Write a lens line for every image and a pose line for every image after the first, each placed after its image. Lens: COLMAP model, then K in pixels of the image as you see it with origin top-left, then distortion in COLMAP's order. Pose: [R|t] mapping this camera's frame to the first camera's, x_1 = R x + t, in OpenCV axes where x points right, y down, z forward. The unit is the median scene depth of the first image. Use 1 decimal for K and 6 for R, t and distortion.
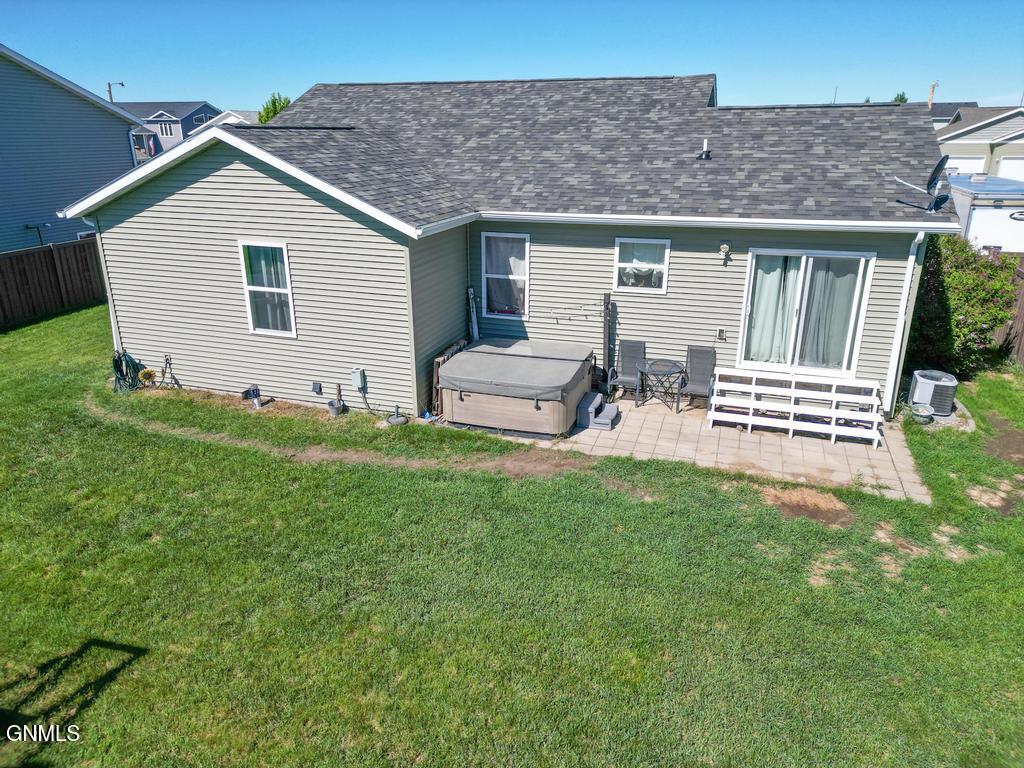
lens RADIAL K [[710.5, 0, 512.0], [0, 710.5, 384.0], [0, 0, 1]] dist [0.072851, -0.060868]
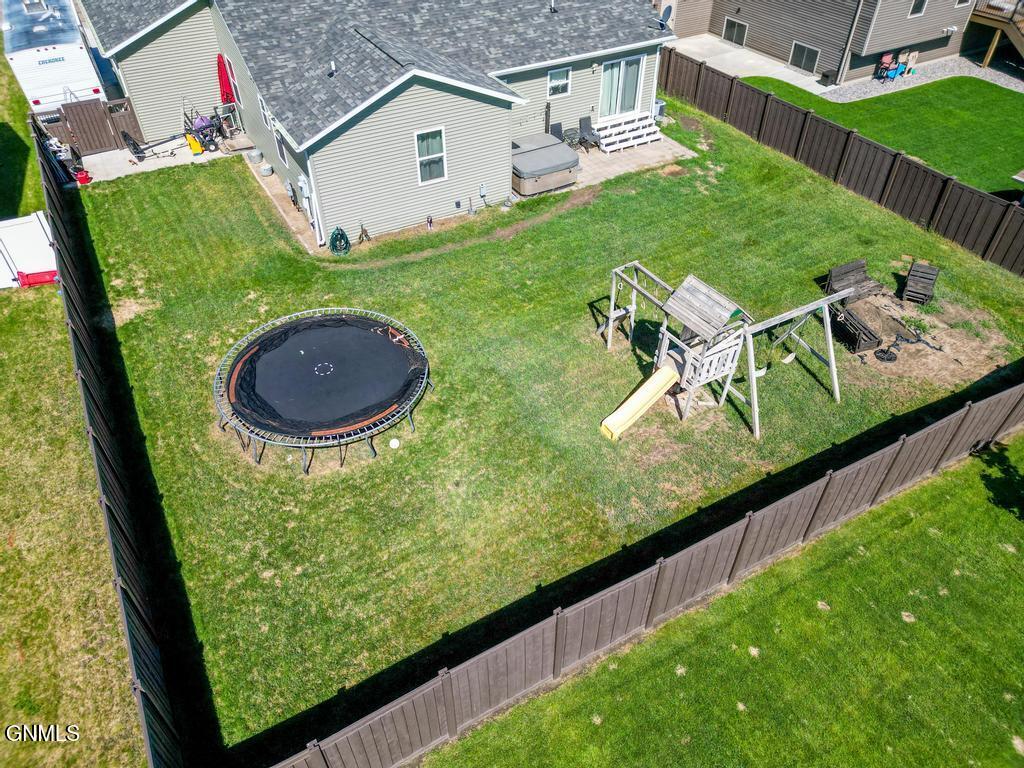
lens RADIAL K [[710.5, 0, 512.0], [0, 710.5, 384.0], [0, 0, 1]] dist [0.072851, -0.060868]
pose [[0.668031, -0.492834, 0.557539, -1.464151], [0.249373, 0.854188, 0.456262, -0.409013], [-0.701105, -0.165762, 0.693524, -0.416935]]
